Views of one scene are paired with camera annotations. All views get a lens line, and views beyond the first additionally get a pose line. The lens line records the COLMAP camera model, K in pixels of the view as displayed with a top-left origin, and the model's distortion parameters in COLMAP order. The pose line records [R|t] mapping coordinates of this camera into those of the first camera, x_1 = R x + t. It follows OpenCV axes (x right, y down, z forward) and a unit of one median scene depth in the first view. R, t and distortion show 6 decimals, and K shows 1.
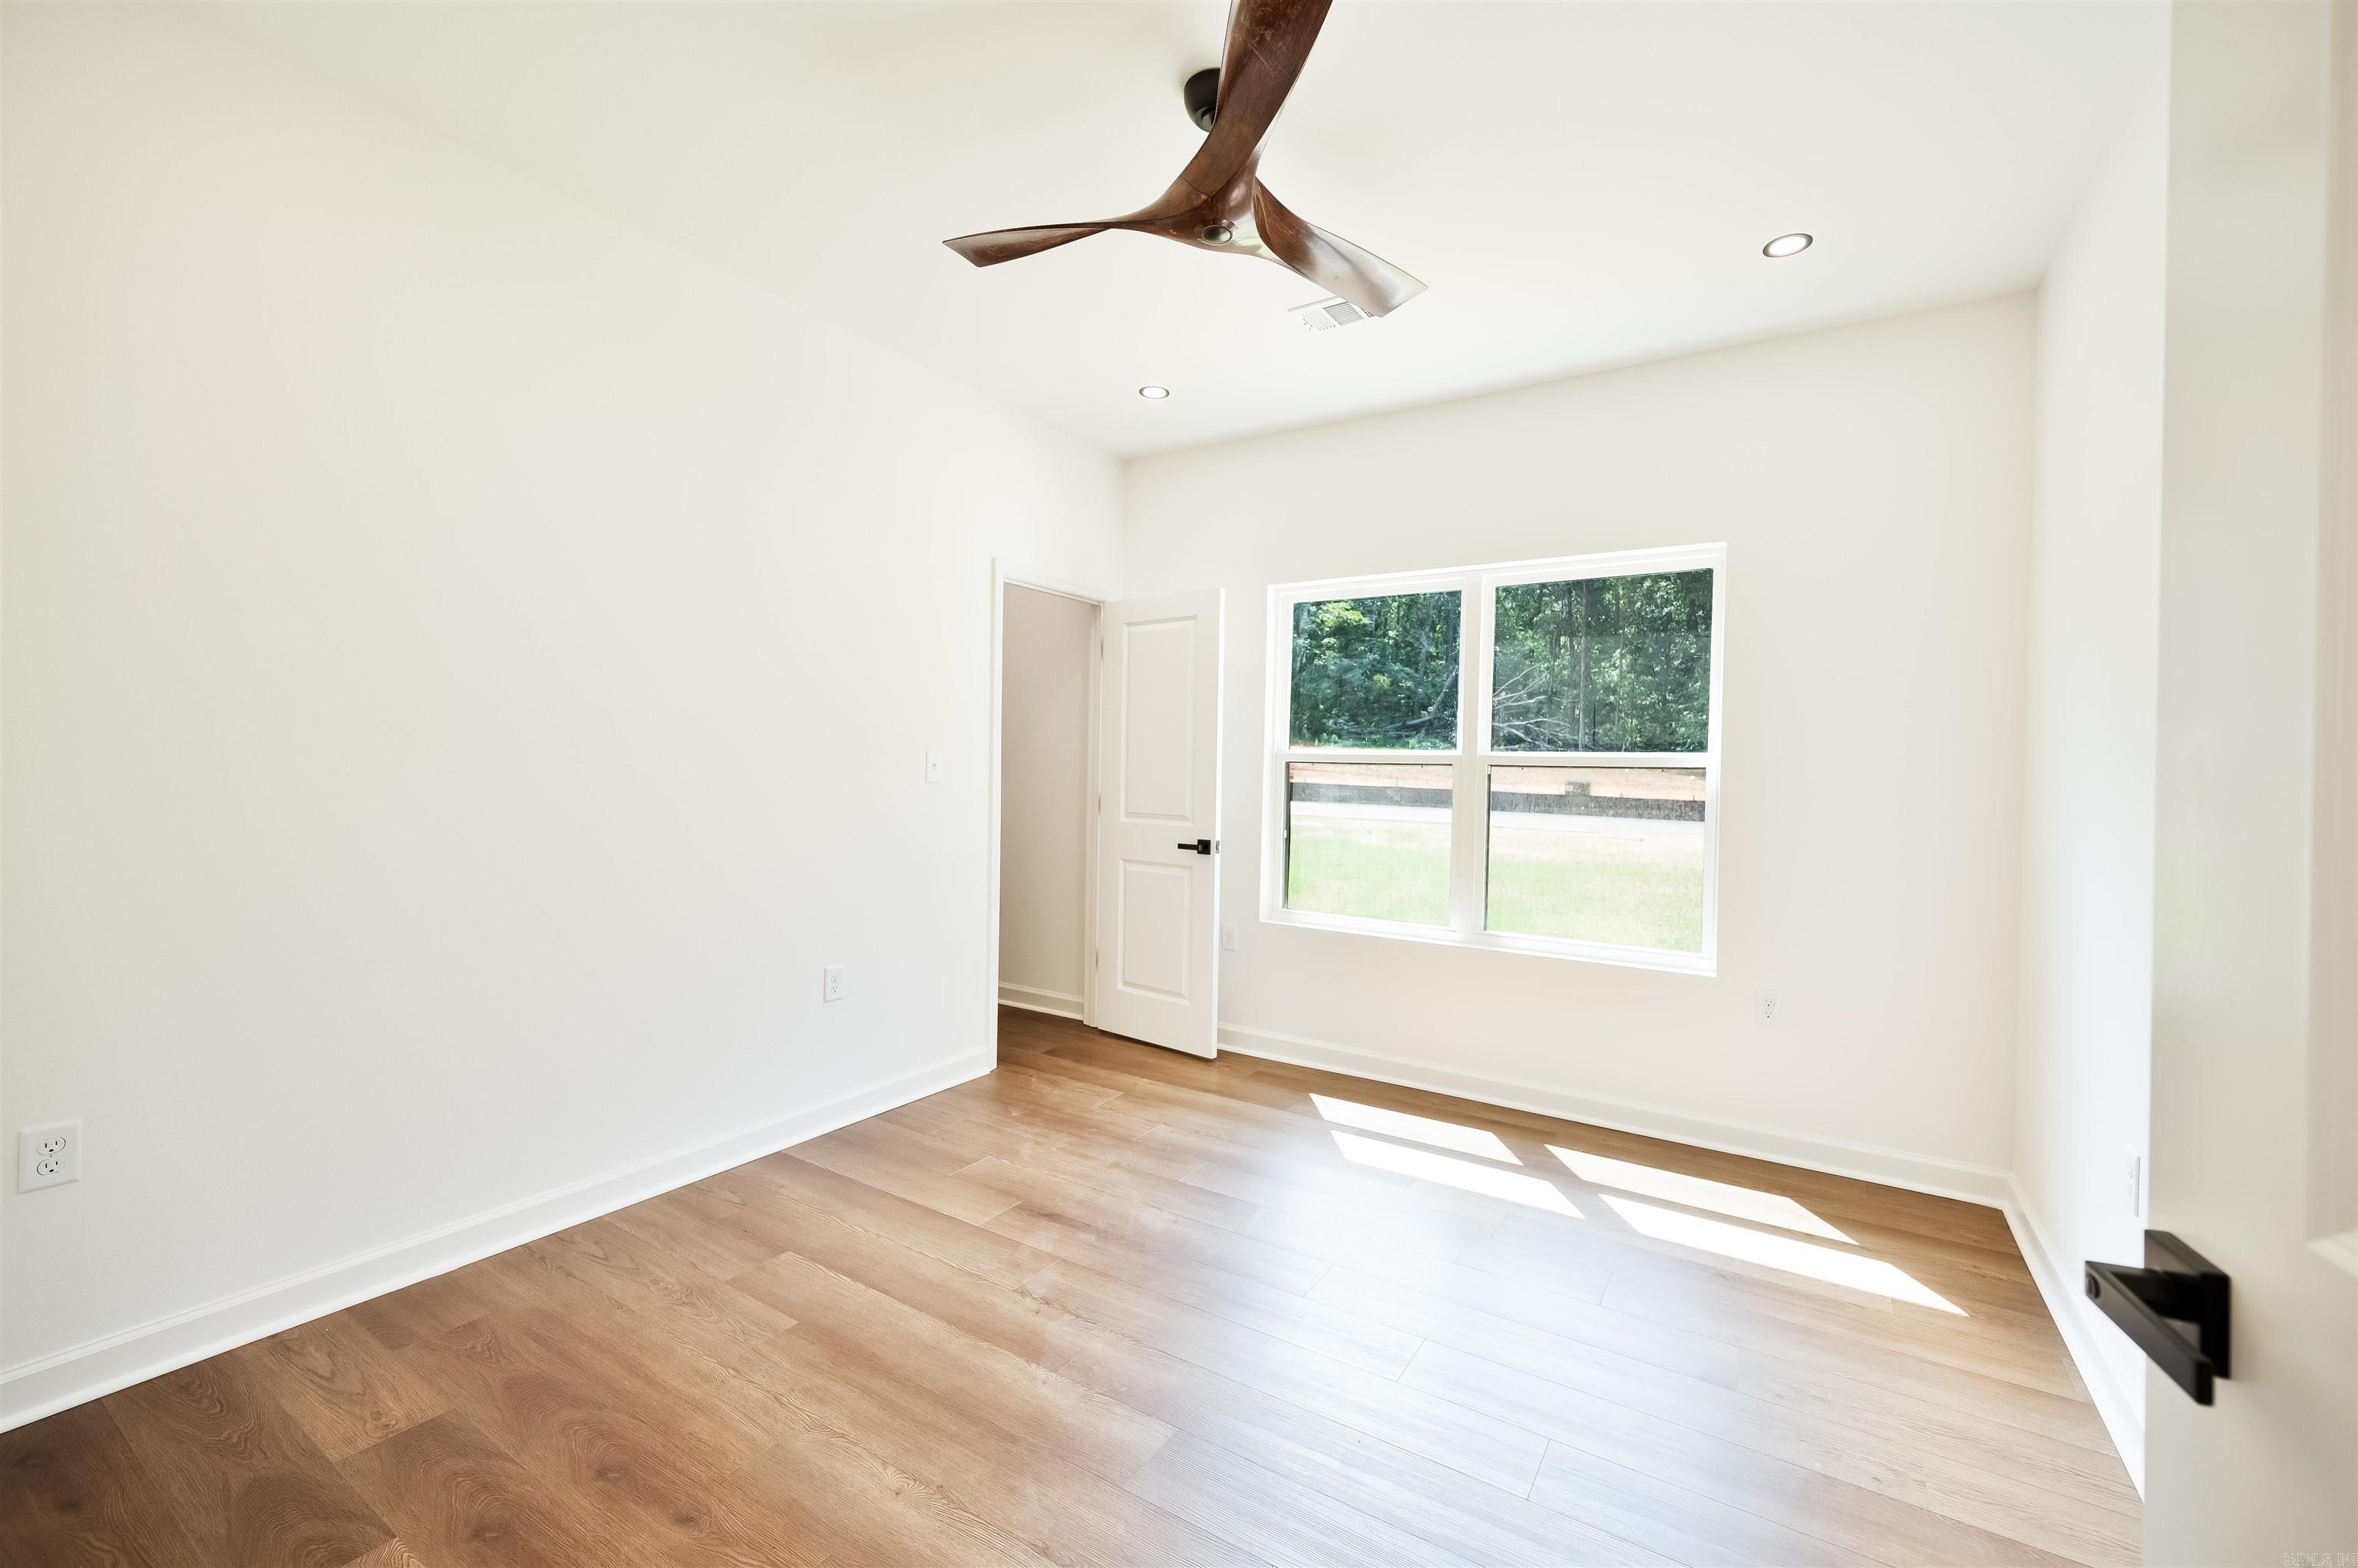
lens RADIAL K [[954.0, 0, 1189.9], [0, 954.0, 771.5], [0, 0, 1]] dist [0.001724, -0.000112]
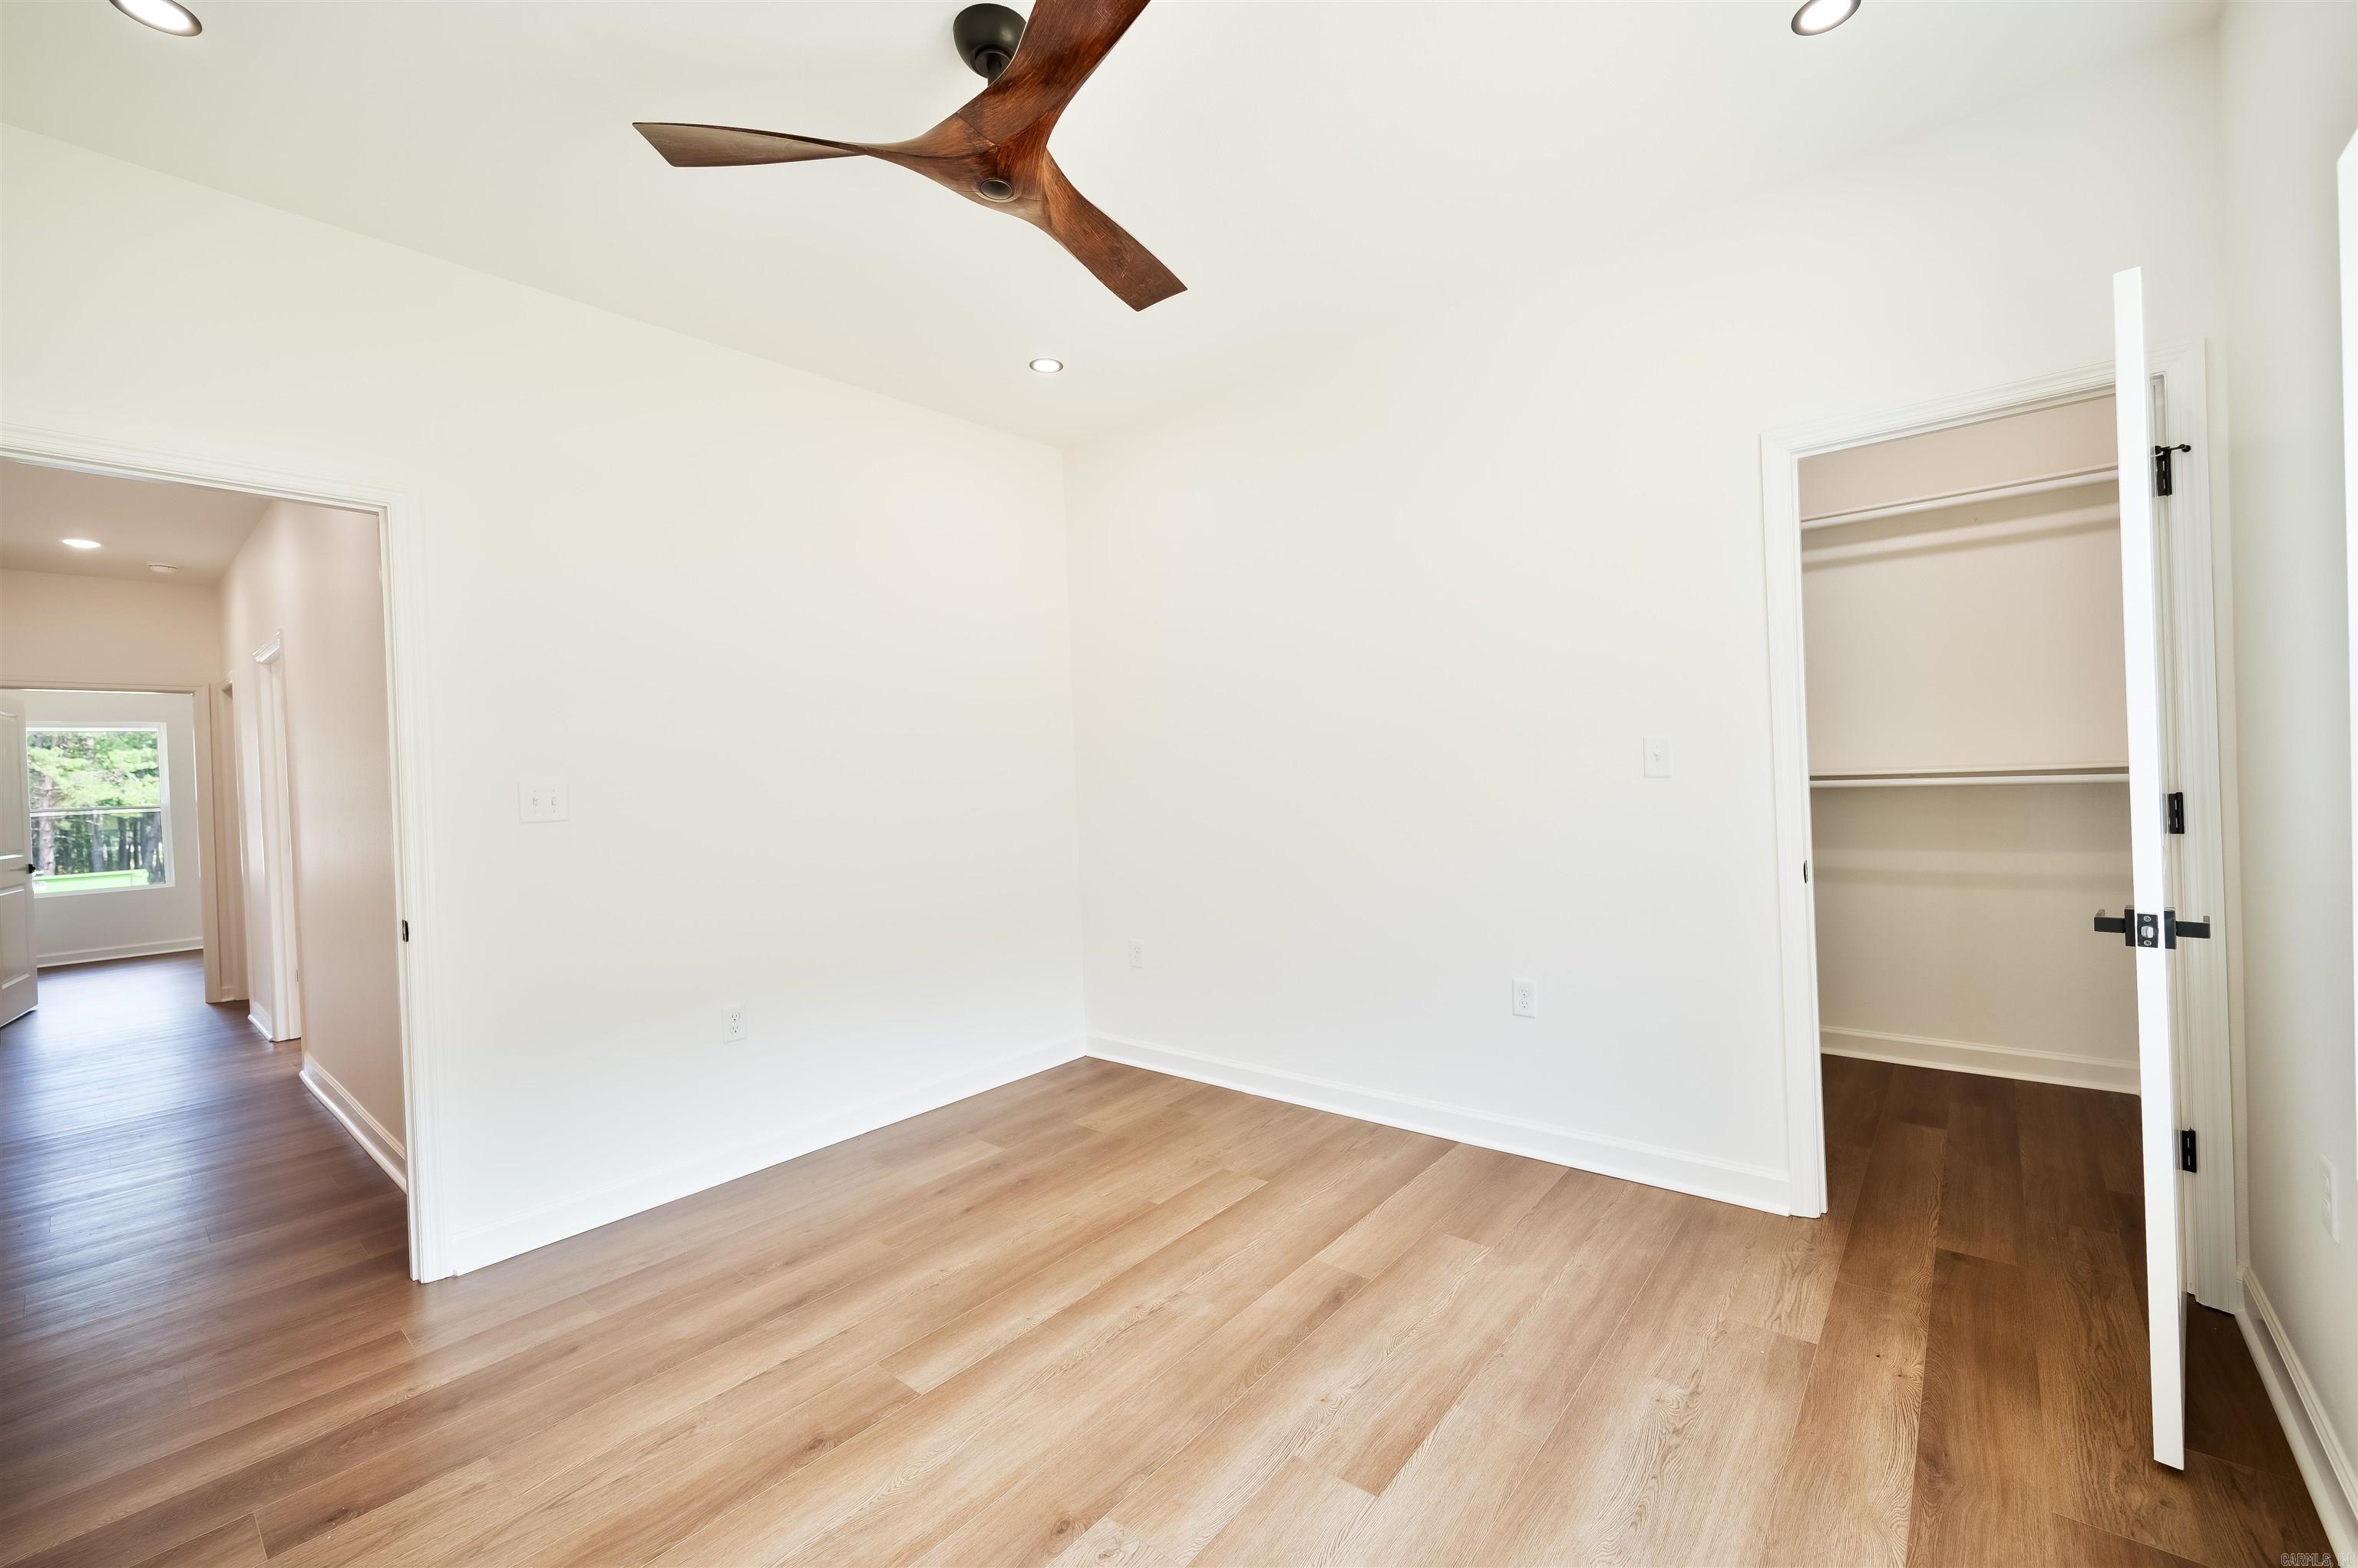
lens RADIAL K [[954.0, 0, 1186.2], [0, 954.0, 773.8], [0, 0, 1]] dist [0.001724, -0.000112]
pose [[-0.130482, -0.007930, -0.991419, 0.689399], [0.032600, 0.999393, -0.012284, 0.022086], [0.990915, -0.033923, -0.130144, 1.004170]]
